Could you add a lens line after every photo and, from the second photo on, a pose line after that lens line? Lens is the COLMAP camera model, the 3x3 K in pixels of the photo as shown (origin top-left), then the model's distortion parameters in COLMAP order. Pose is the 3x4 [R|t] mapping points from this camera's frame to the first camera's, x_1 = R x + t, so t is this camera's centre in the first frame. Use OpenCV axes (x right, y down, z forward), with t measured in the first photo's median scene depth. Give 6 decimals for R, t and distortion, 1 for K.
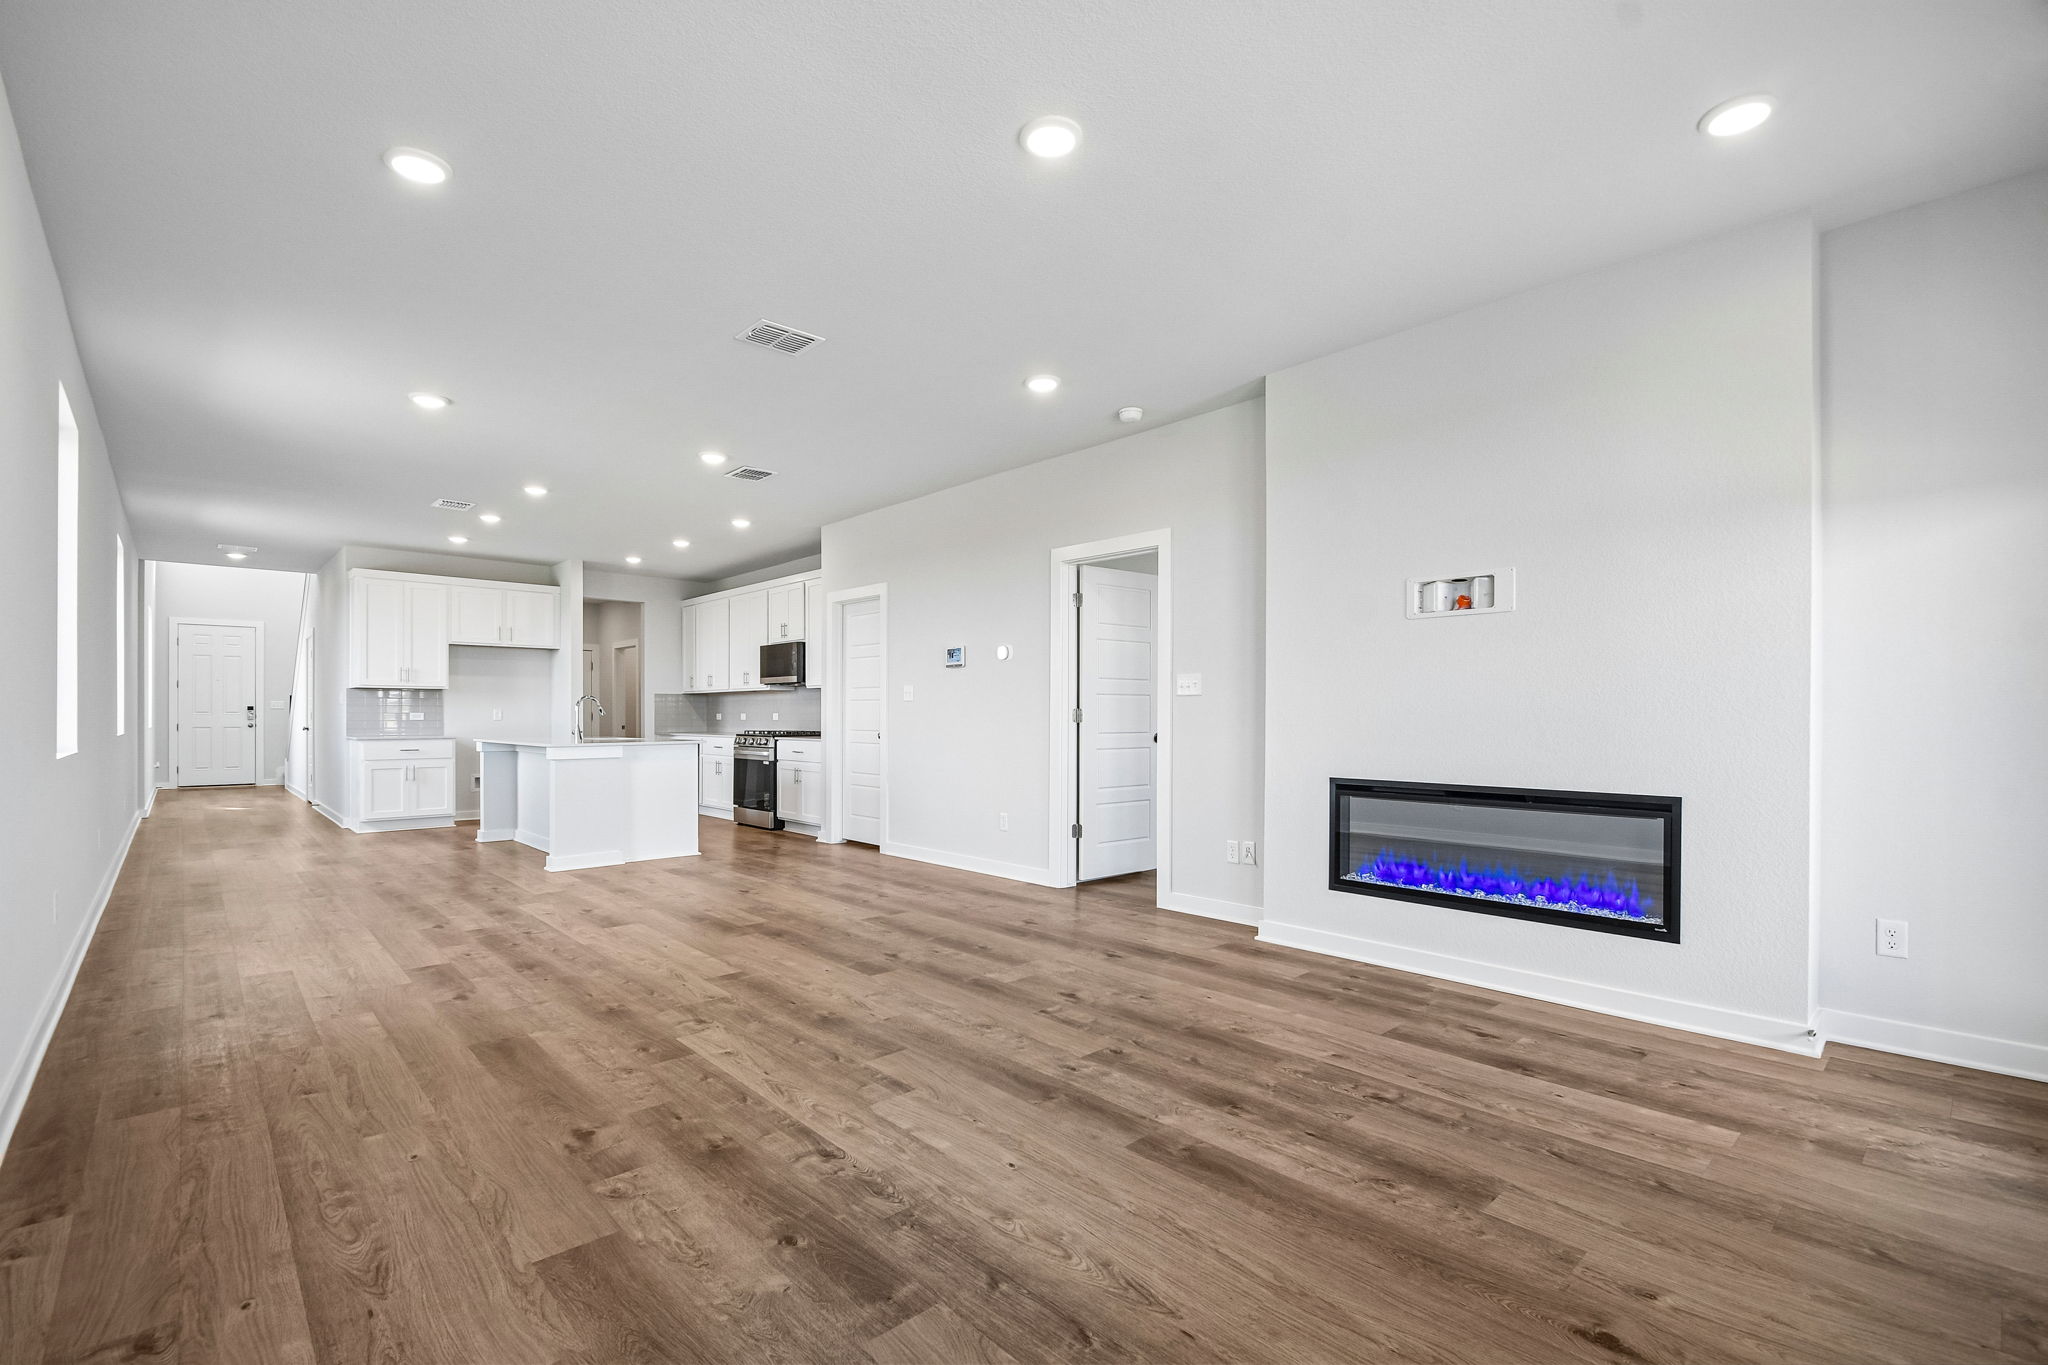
lens RADIAL K [[898.8, 0, 1018.7], [0, 898.8, 715.3], [0, 0, 1]] dist [0.008624, -0.014386]
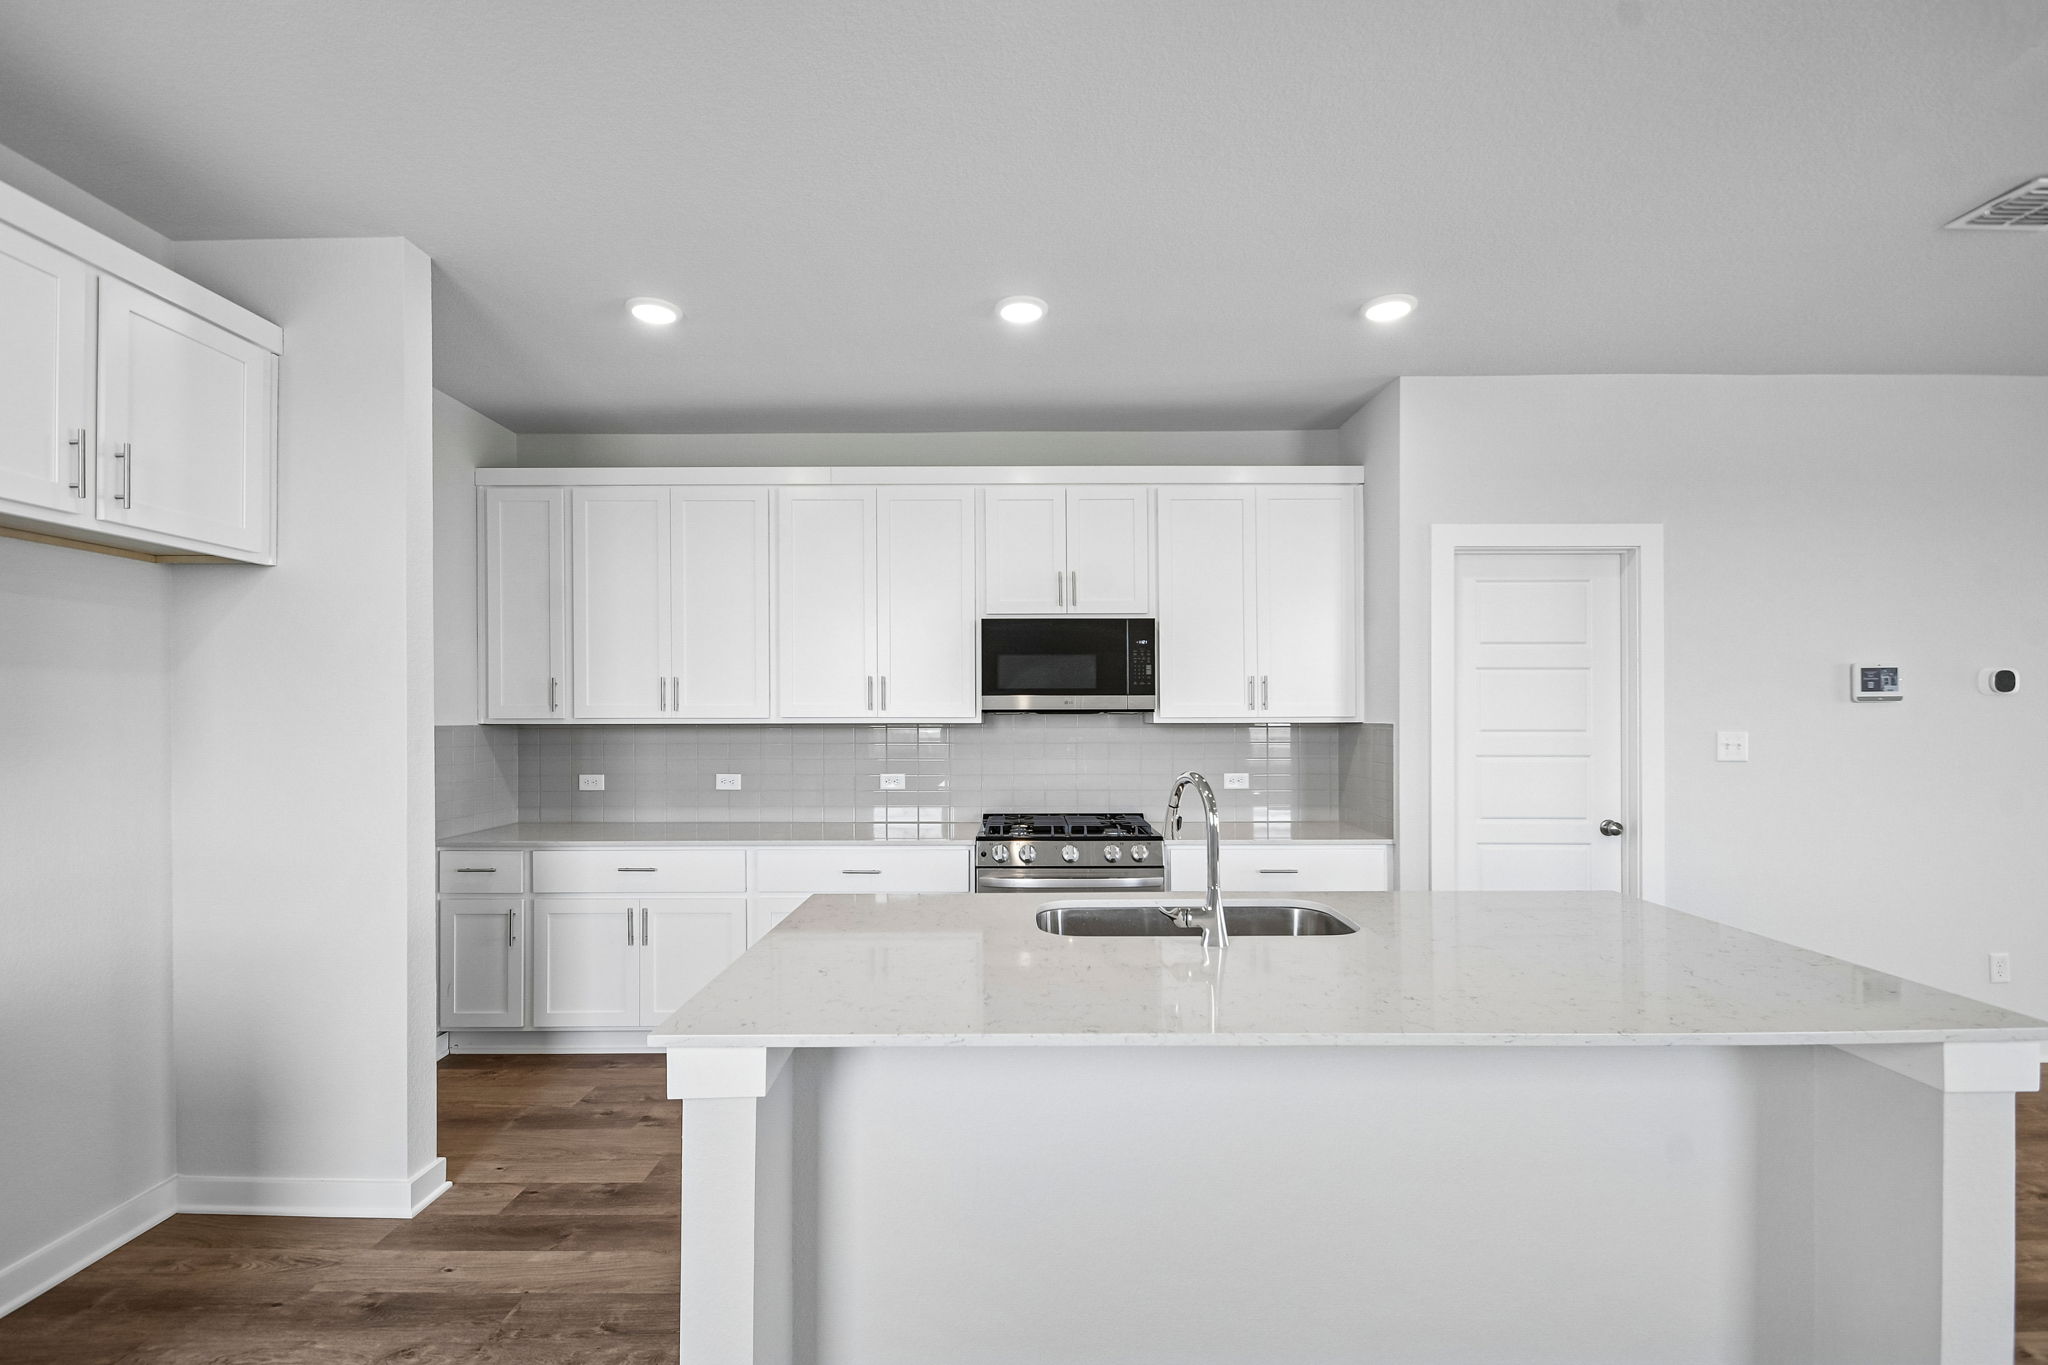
lens RADIAL K [[911.0, 0, 1013.3], [0, 911.0, 720.4], [0, 0, 1]] dist [0.014544, -0.015909]
pose [[0.683813, -0.001792, 0.729655, -0.635394], [0.002875, 0.999996, -0.000238, -0.032306], [-0.729651, 0.002260, 0.683816, 0.758935]]
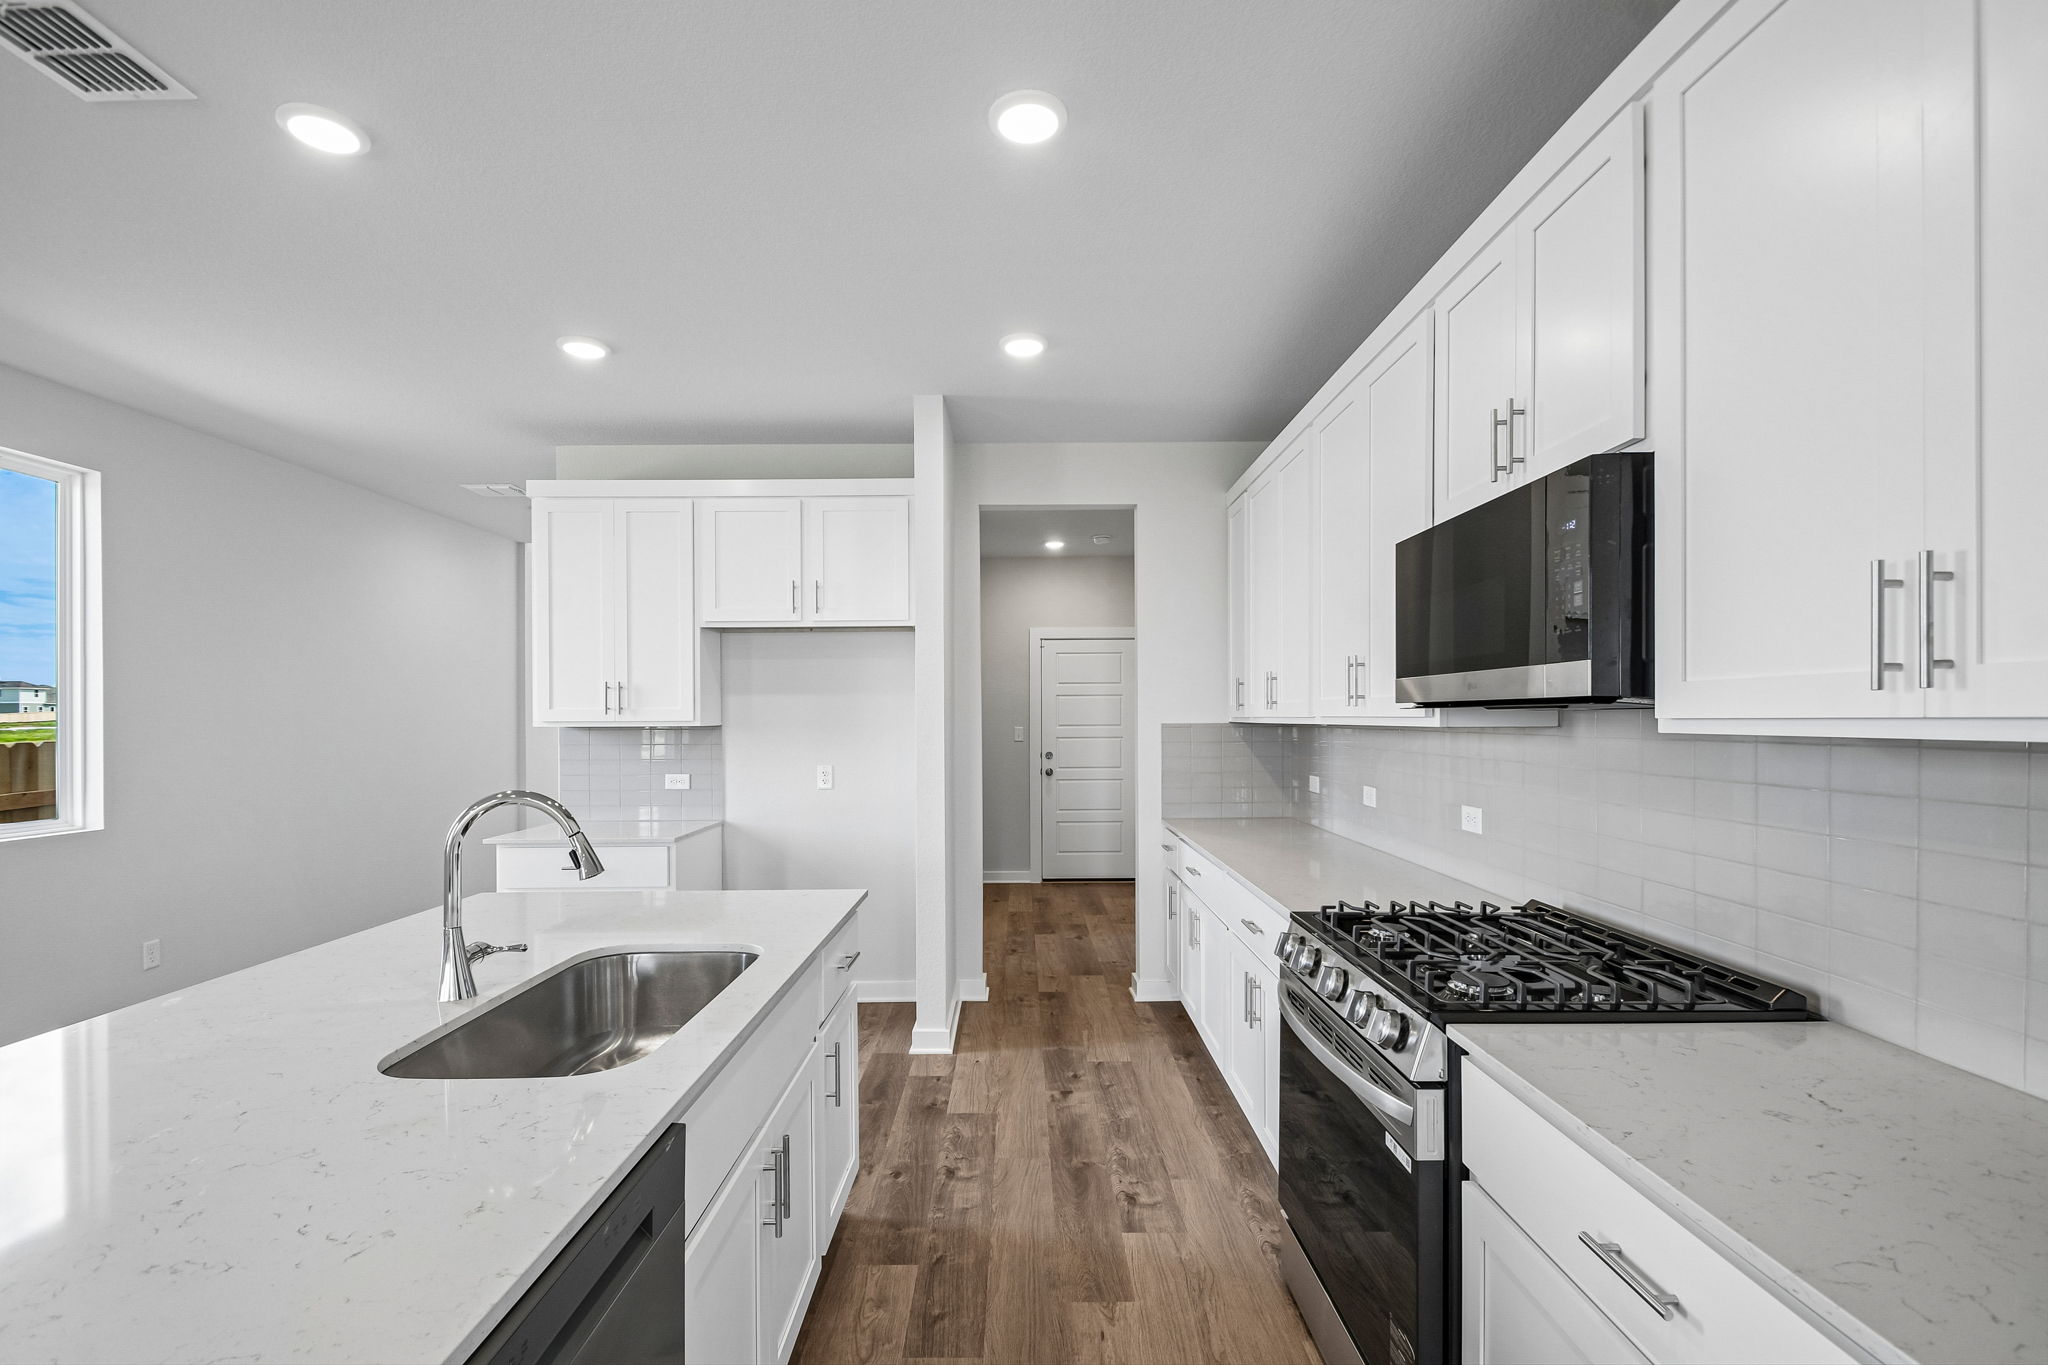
lens RADIAL K [[903.5, 0, 1019.7], [0, 903.5, 720.9], [0, 0, 1]] dist [0.010546, -0.014377]
pose [[0.731714, -0.001190, -0.681611, -0.213796], [0.003810, 0.999990, 0.002344, -0.033817], [0.681601, -0.004312, 0.731711, 0.820645]]
